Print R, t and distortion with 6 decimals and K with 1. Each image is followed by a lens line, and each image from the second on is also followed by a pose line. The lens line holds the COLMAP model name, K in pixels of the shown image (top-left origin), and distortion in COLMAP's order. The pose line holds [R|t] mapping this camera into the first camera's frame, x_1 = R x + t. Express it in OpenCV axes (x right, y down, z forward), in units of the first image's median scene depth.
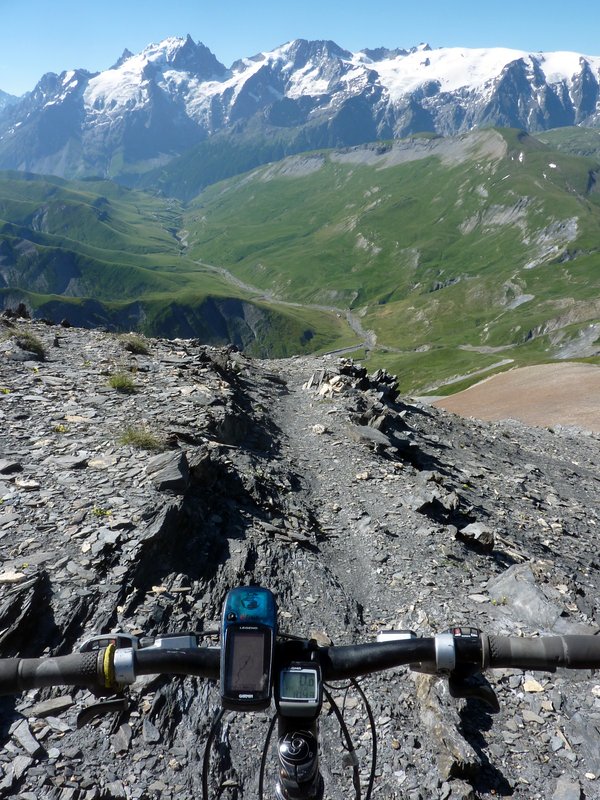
lens RADIAL K [[597.3, 0, 307.0], [0, 597.3, 404.5], [0, 0, 1]] dist [-0.053007, 0.022899]
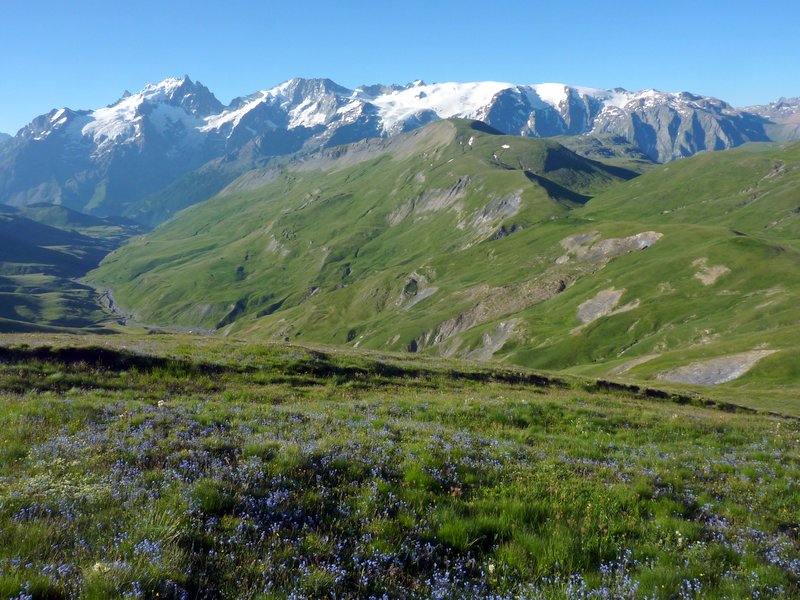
lens RADIAL K [[594.4, 0, 401.3], [0, 594.4, 298.8], [0, 0, 1]] dist [-0.027342, -0.016943]
pose [[0.994656, -0.043429, 0.093670, 0.062698], [0.063537, 0.972570, -0.223766, -0.007146], [-0.081383, 0.228522, 0.970131, 0.085889]]
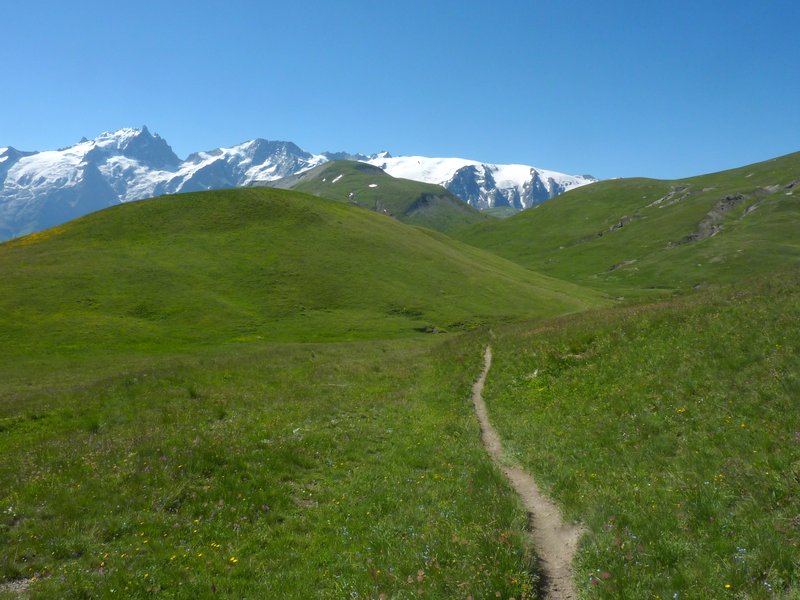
lens RADIAL K [[594.4, 0, 399.2], [0, 594.4, 304.1], [0, 0, 1]] dist [-0.027342, -0.016943]
pose [[0.991419, 0.045960, 0.122373, 0.129235], [-0.001620, 0.940401, -0.340065, -0.023078], [-0.130709, 0.336949, 0.932406, 0.151625]]
